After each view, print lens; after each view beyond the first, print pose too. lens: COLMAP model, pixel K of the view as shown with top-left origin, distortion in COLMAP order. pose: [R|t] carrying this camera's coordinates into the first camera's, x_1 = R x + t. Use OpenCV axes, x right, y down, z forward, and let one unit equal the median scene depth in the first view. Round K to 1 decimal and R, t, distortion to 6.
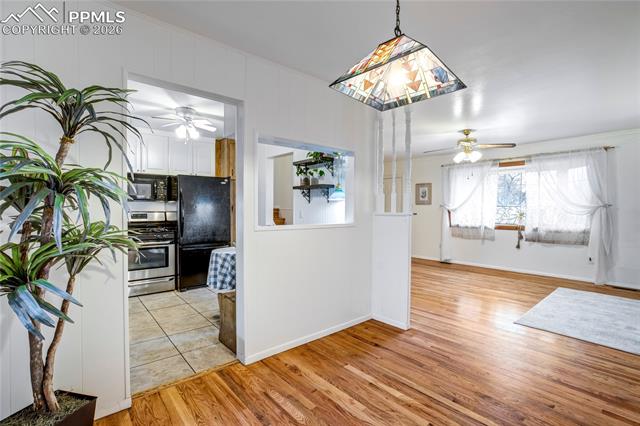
lens RADIAL K [[300.5, 0, 319.2], [0, 300.5, 214.8], [0, 0, 1]] dist [-0.021477, 0.008997]
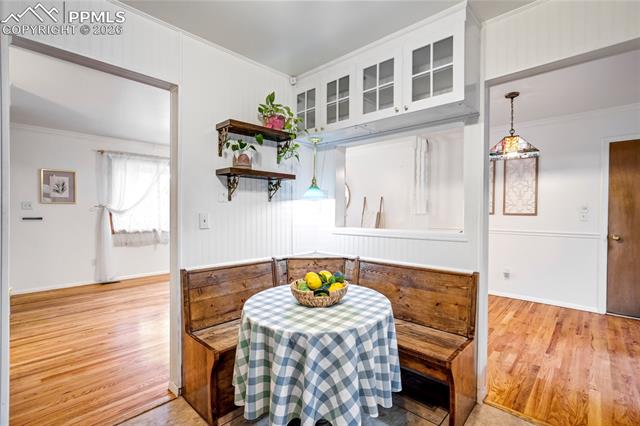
lens RADIAL K [[300.5, 0, 318.6], [0, 300.5, 211.3], [0, 0, 1]] dist [-0.021477, 0.008997]
pose [[-0.117564, -0.005892, 0.993048, -0.404641], [0.021400, 0.999735, 0.008465, -0.013266], [-0.992835, 0.022246, -0.117407, 0.613810]]
